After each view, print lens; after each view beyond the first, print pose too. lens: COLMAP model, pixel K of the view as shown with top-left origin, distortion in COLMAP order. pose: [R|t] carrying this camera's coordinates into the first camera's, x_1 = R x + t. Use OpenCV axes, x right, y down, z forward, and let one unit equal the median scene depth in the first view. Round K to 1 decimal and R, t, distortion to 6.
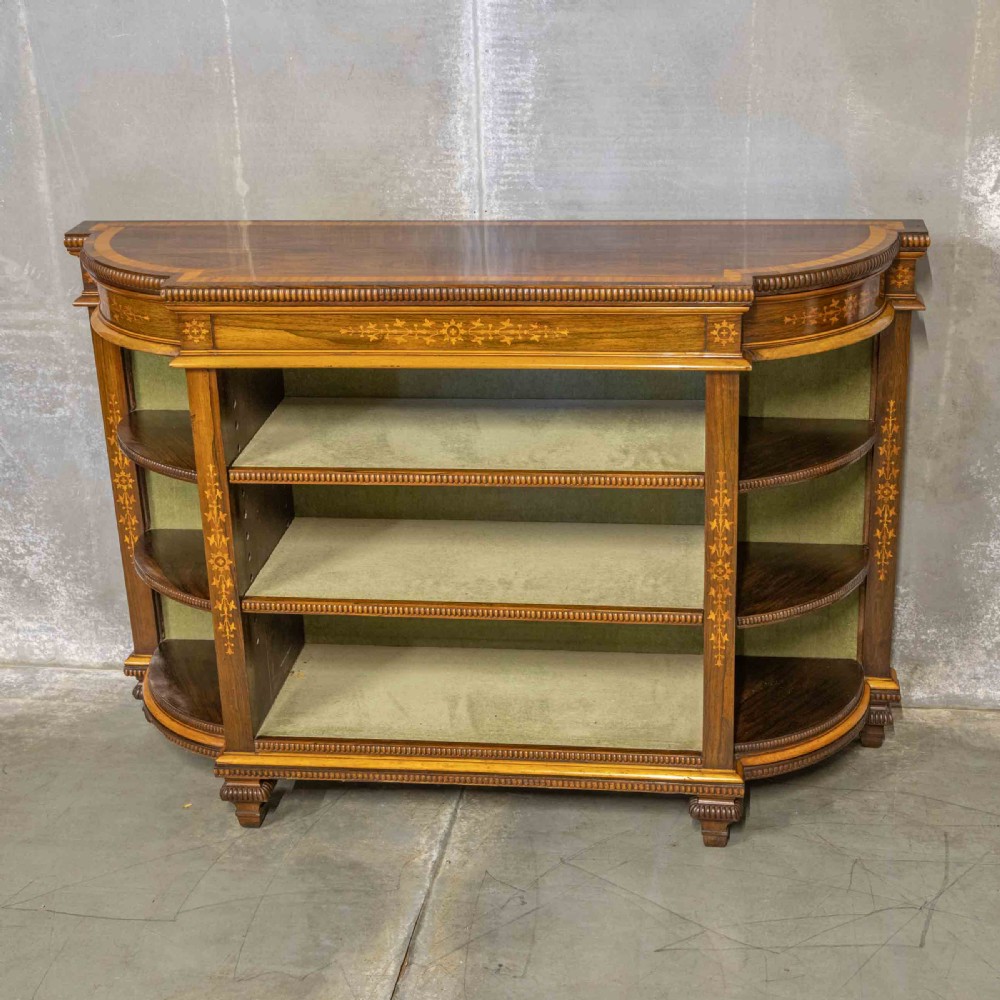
lens RADIAL K [[1734.7, 0, 519.2], [0, 1734.7, 496.3], [0, 0, 1]] dist [0.023392, 0.102267]
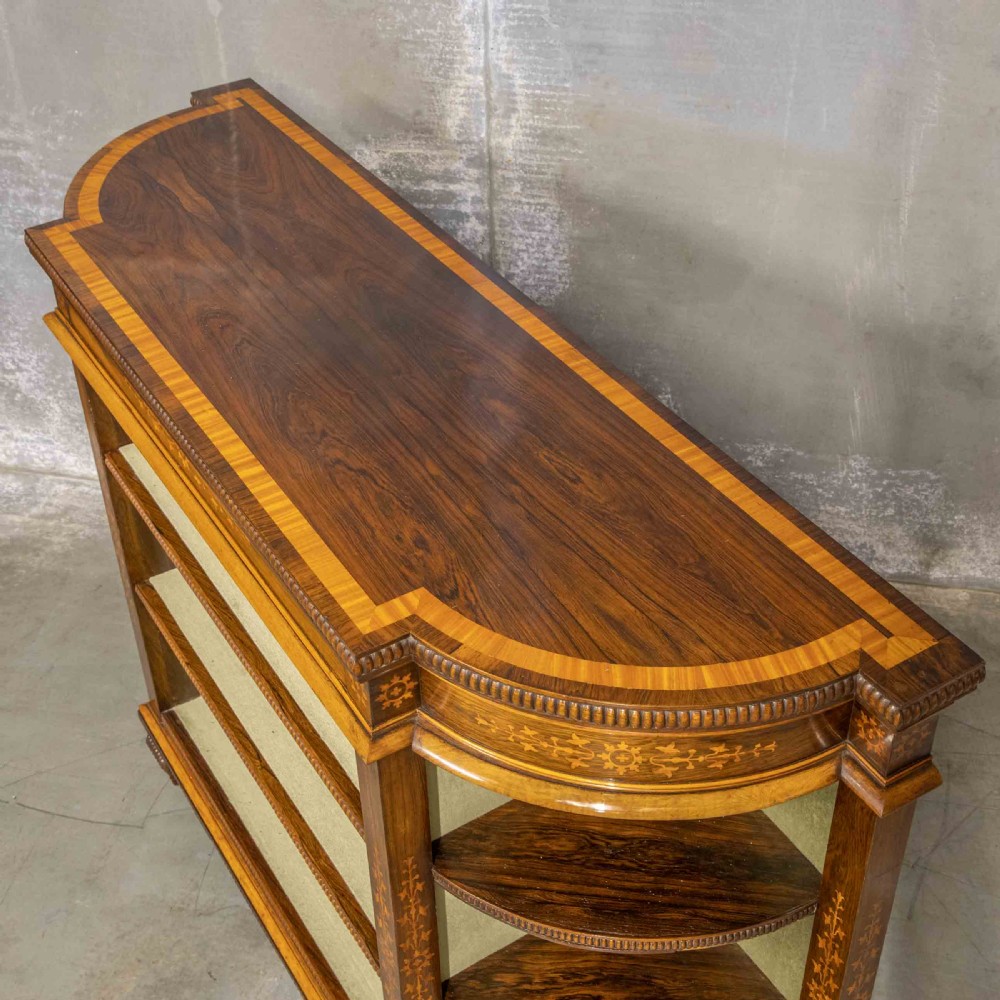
lens RADIAL K [[1491.3, 0, 506.8], [0, 1491.3, 484.6], [0, 0, 1]] dist [-0.042652, 0.087856]
pose [[0.997779, 0.047592, -0.046605, 0.033008], [-0.032860, 0.960279, 0.277100, -0.163331], [0.057941, -0.274953, 0.959710, 0.238602]]
